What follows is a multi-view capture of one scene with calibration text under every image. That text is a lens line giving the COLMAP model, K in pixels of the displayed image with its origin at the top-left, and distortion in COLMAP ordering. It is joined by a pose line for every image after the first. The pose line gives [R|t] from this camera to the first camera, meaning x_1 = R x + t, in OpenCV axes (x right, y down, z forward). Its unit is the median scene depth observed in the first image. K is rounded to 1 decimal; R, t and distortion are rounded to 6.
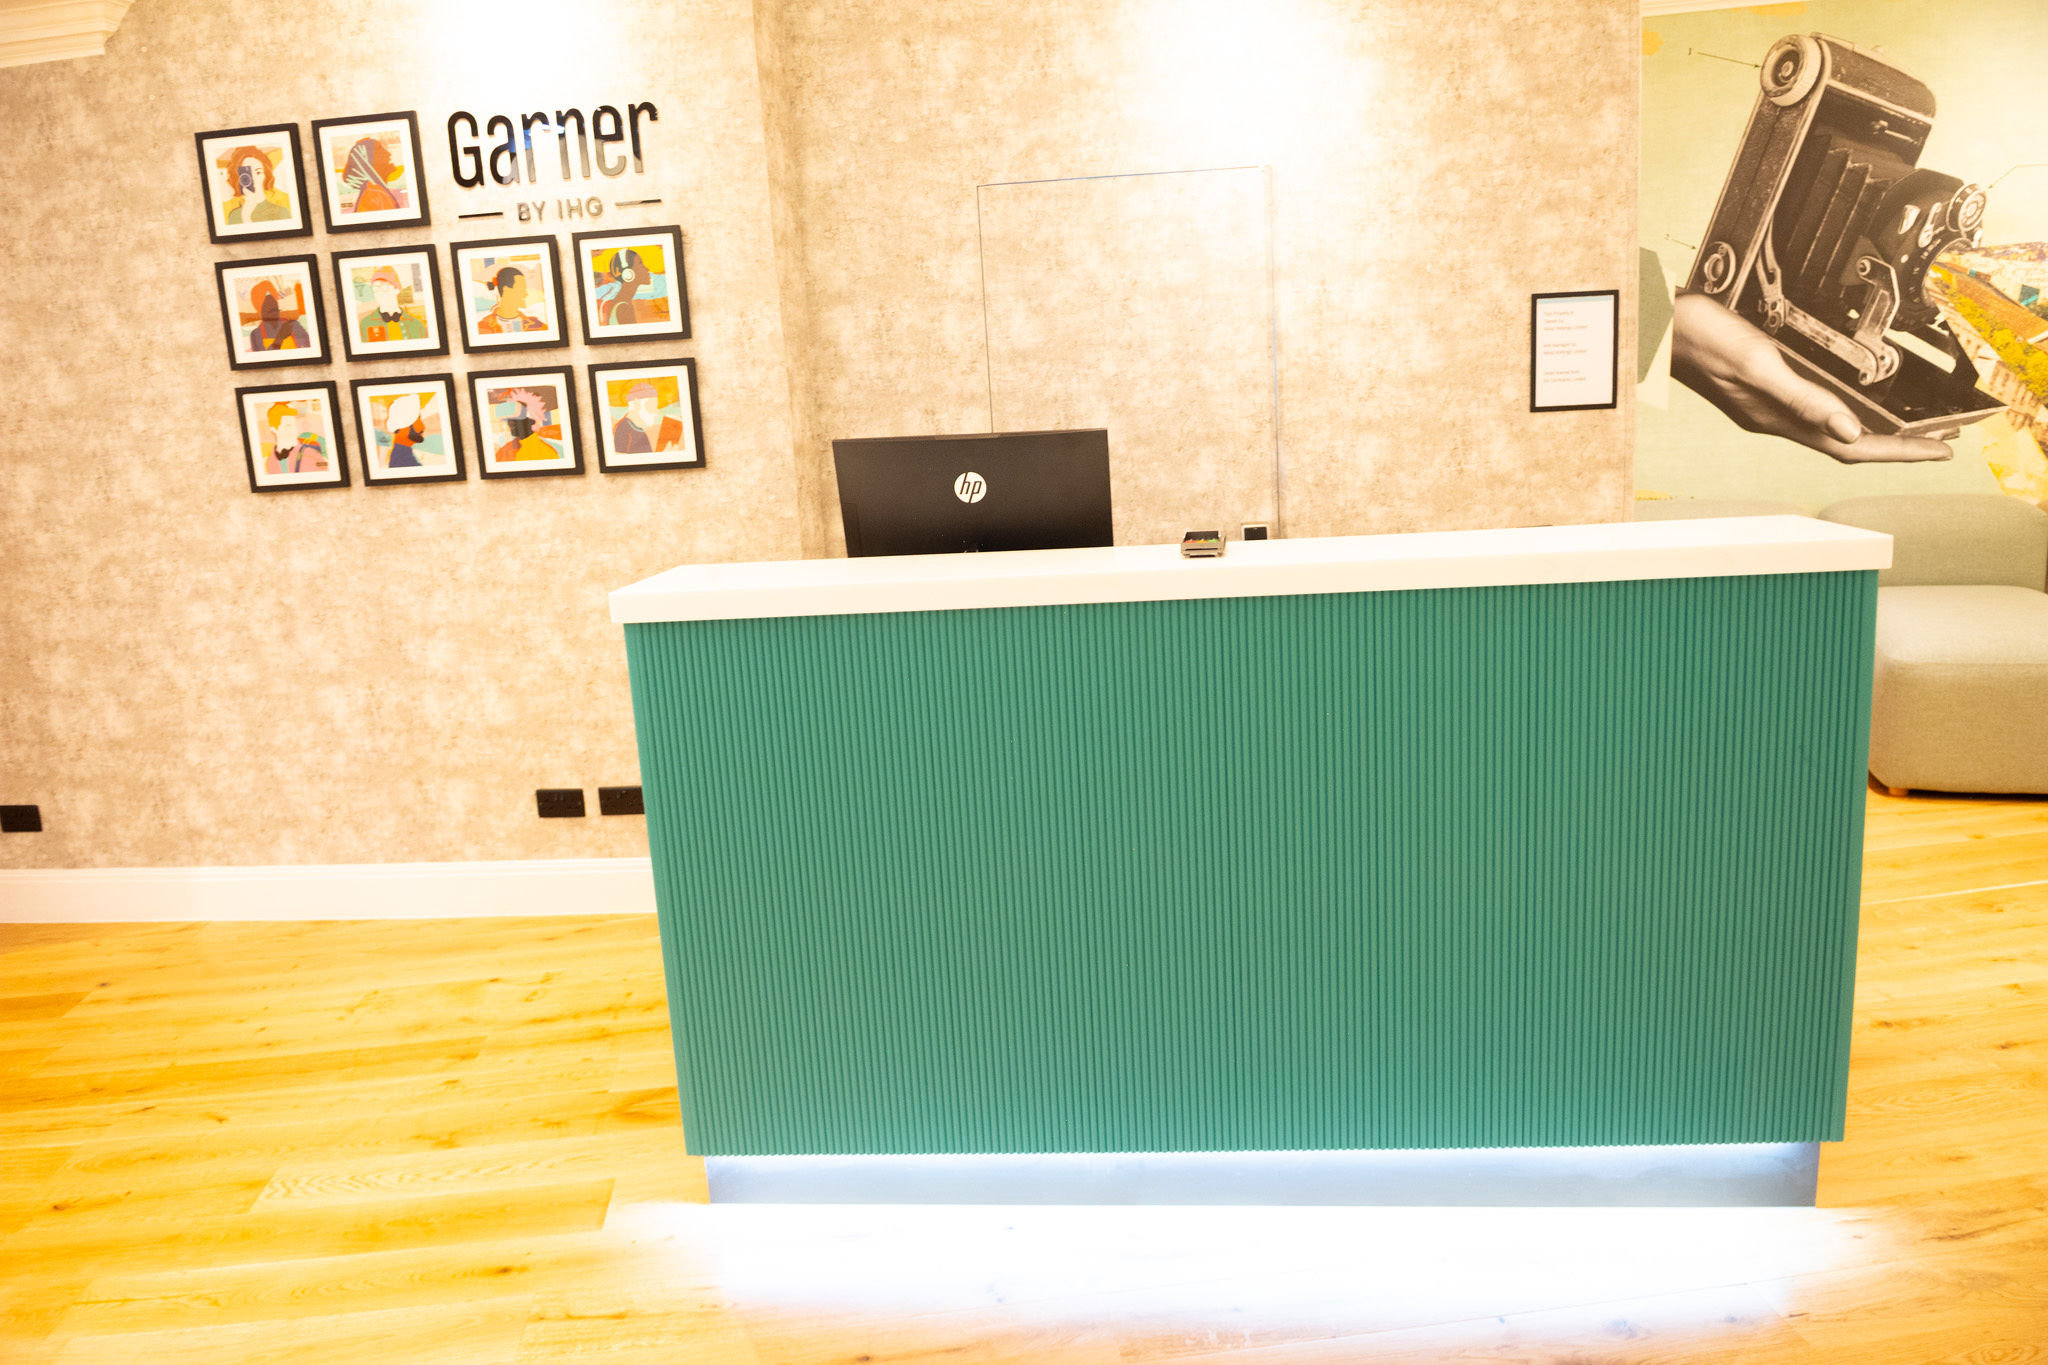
lens RADIAL K [[1521.6, 0, 980.6], [0, 1521.6, 721.1], [0, 0, 1]] dist [-0.050431, -0.009322]
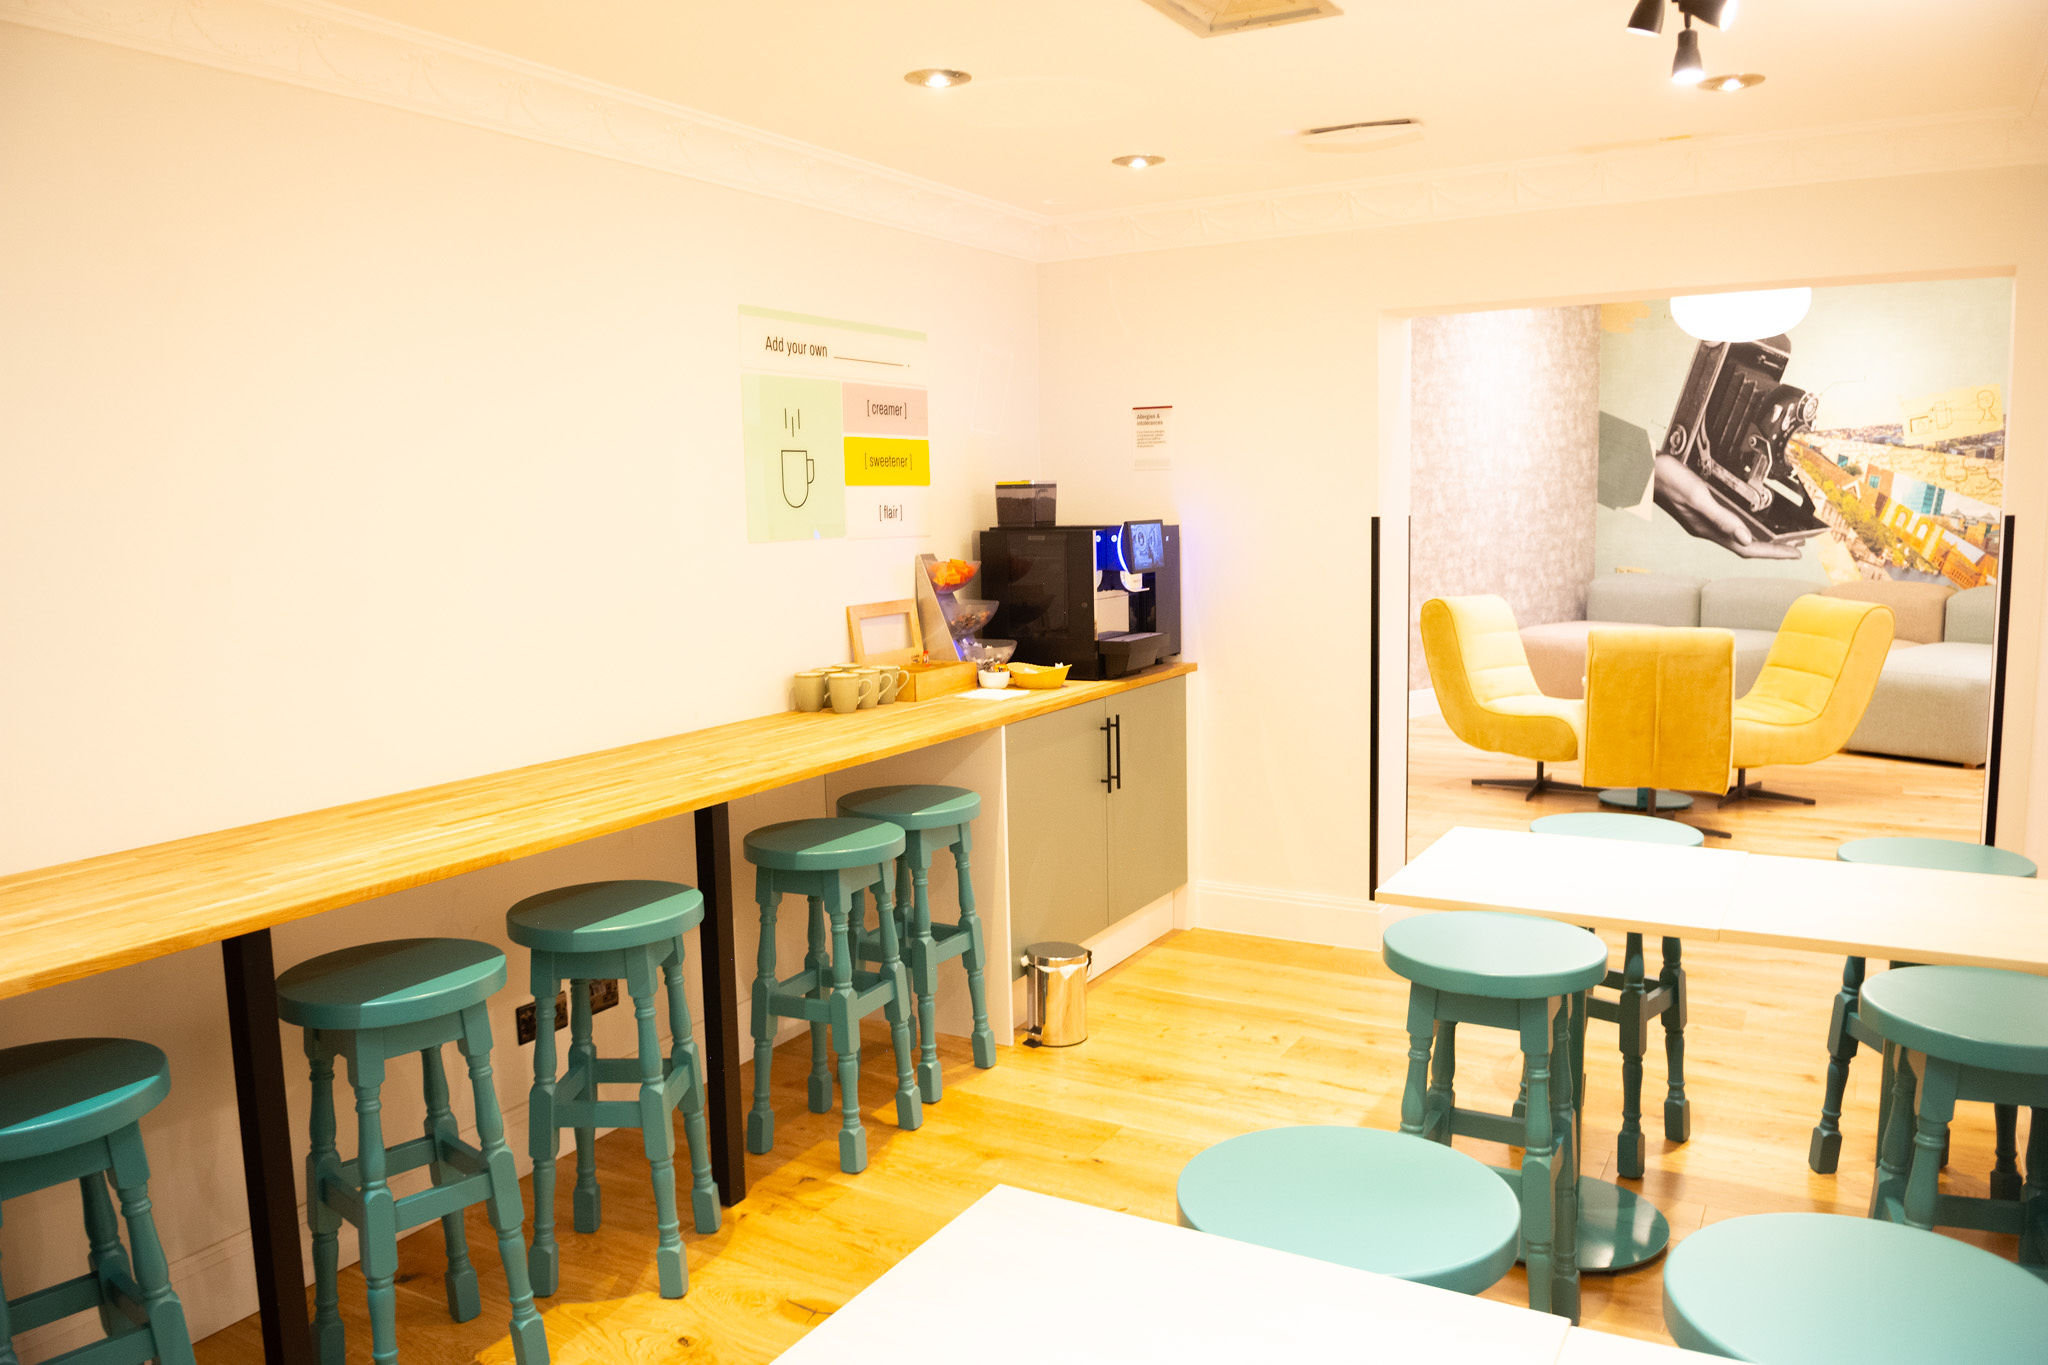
lens RADIAL K [[1521.6, 0, 1021.1], [0, 1521.6, 680.7], [0, 0, 1]] dist [-0.050431, -0.009322]
pose [[0.802935, 0.112961, -0.585265, 0.957752], [-0.151487, 0.988312, -0.017075, 0.113617], [0.576495, 0.102371, 0.810663, -0.816303]]
